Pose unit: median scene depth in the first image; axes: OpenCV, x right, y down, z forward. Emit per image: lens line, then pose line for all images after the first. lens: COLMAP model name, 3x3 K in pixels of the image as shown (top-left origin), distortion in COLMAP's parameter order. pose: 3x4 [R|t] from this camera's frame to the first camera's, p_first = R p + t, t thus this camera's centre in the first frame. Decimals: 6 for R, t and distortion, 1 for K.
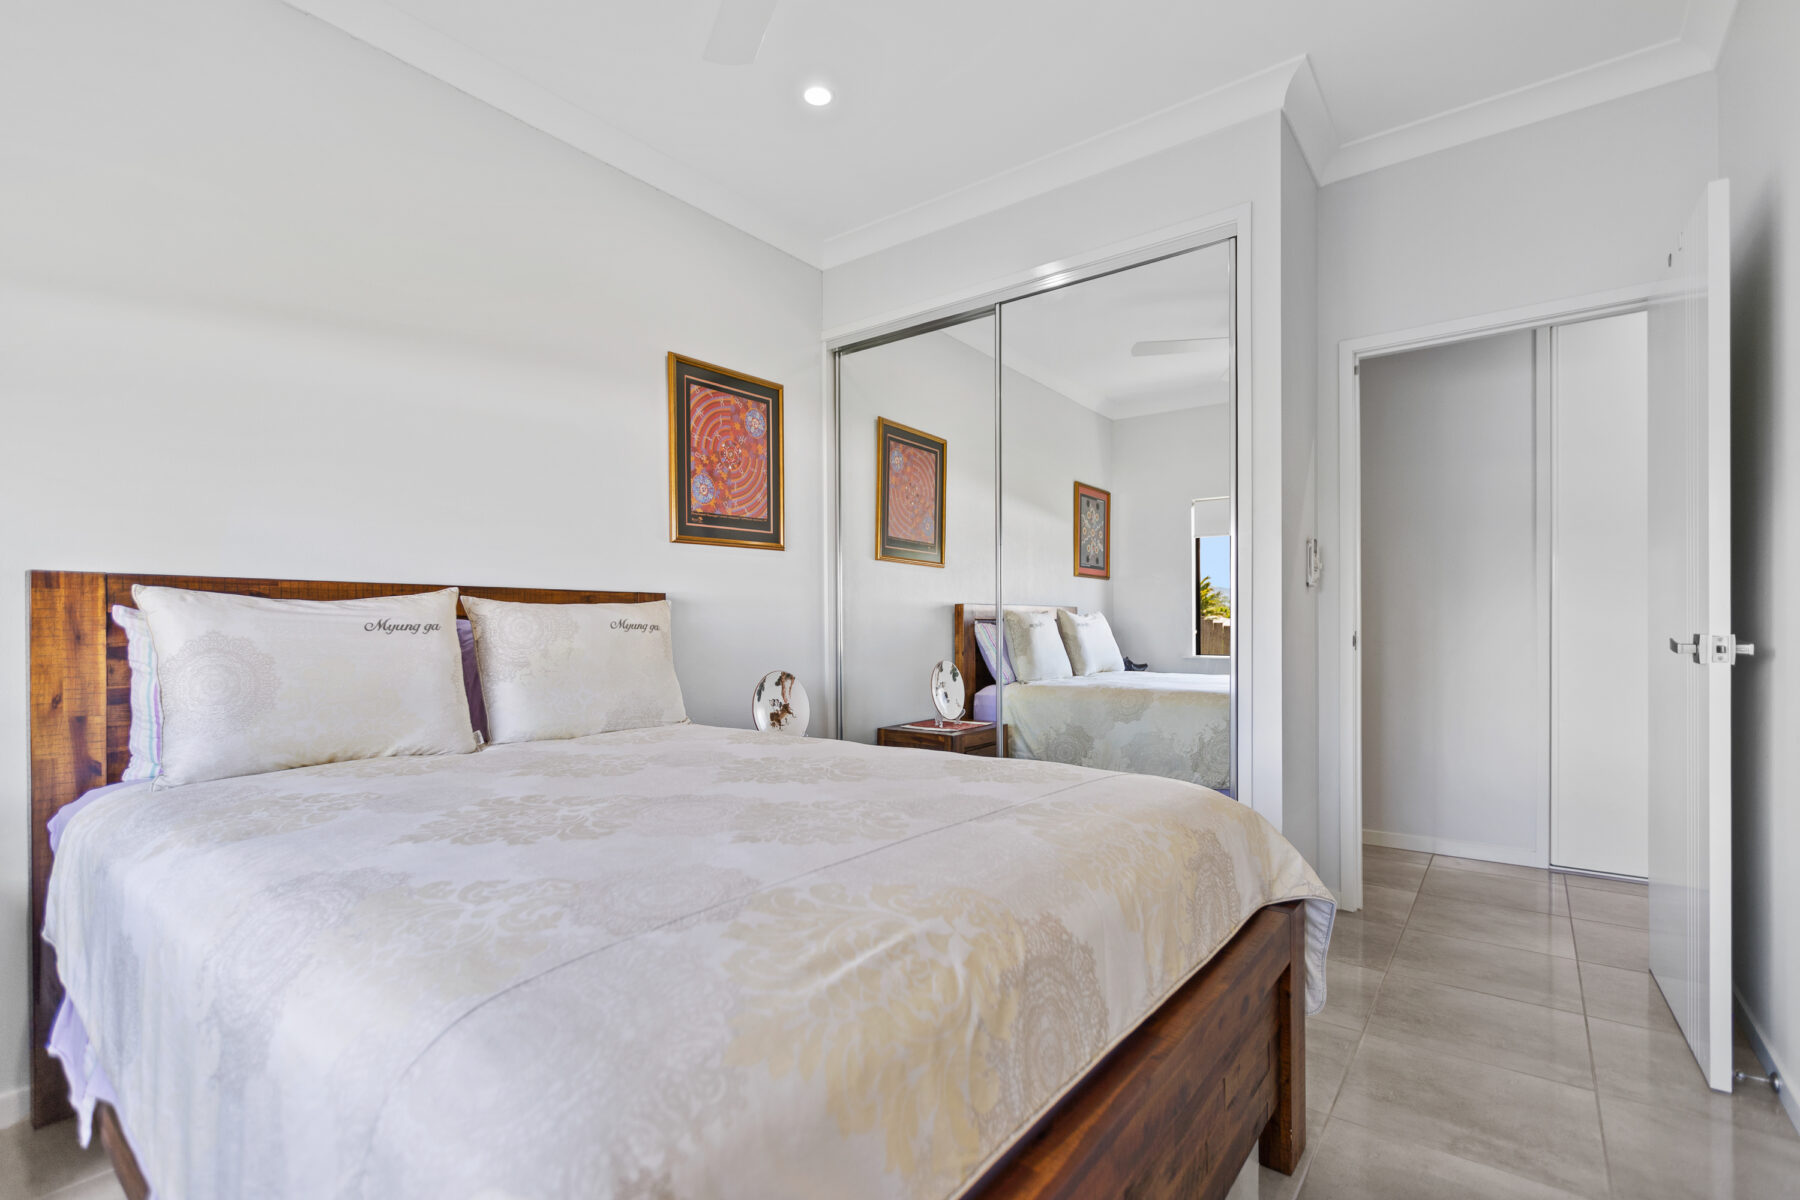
lens RADIAL K [[826.1, 0, 901.3], [0, 826.1, 625.2], [0, 0, 1]] dist [0.001114, 0.000025]
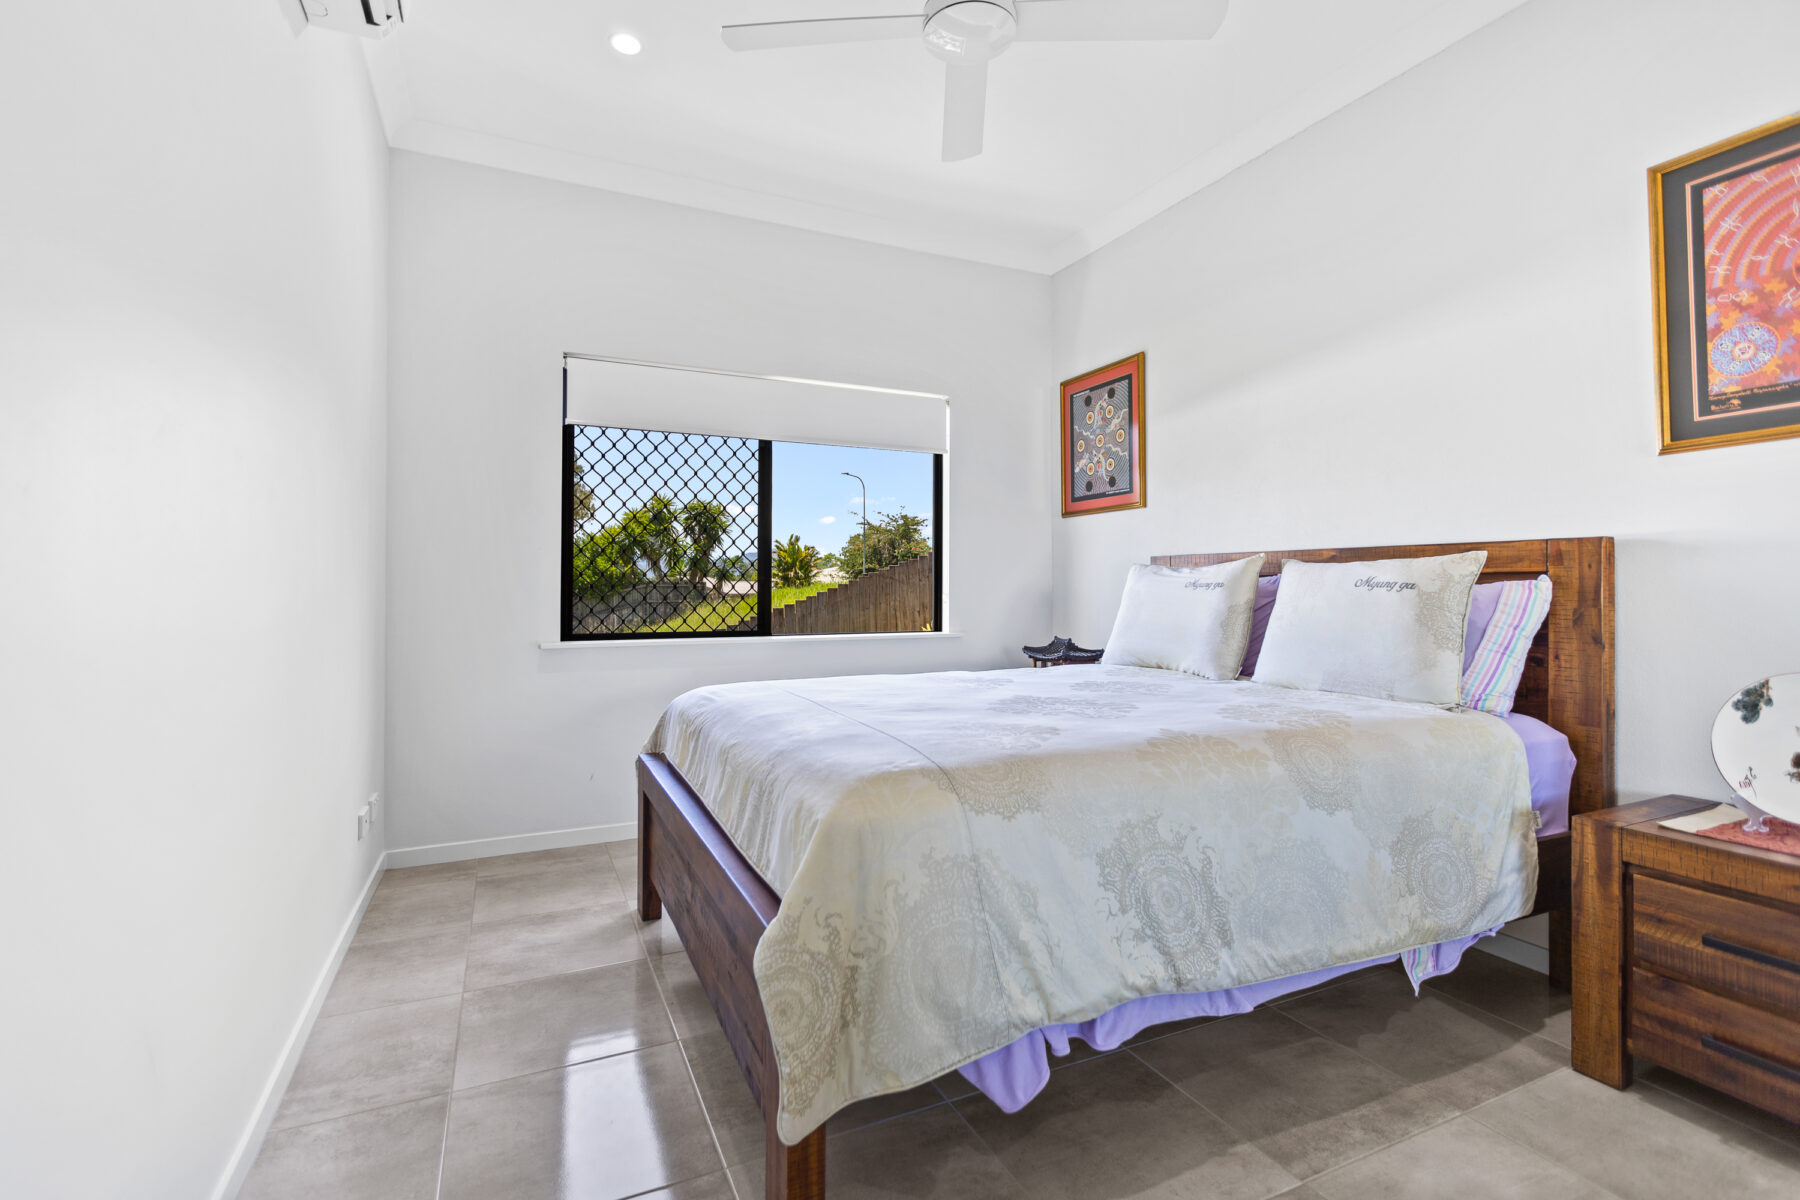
lens RADIAL K [[827.2, 0, 893.2], [0, 827.2, 592.8], [0, 0, 1]] dist [0.000549, -0.000122]
pose [[-0.461564, 0.009531, -0.887056, 0.569995], [0.001724, 0.999950, 0.009847, 0.000615], [0.887105, 0.003015, -0.461558, 0.747521]]
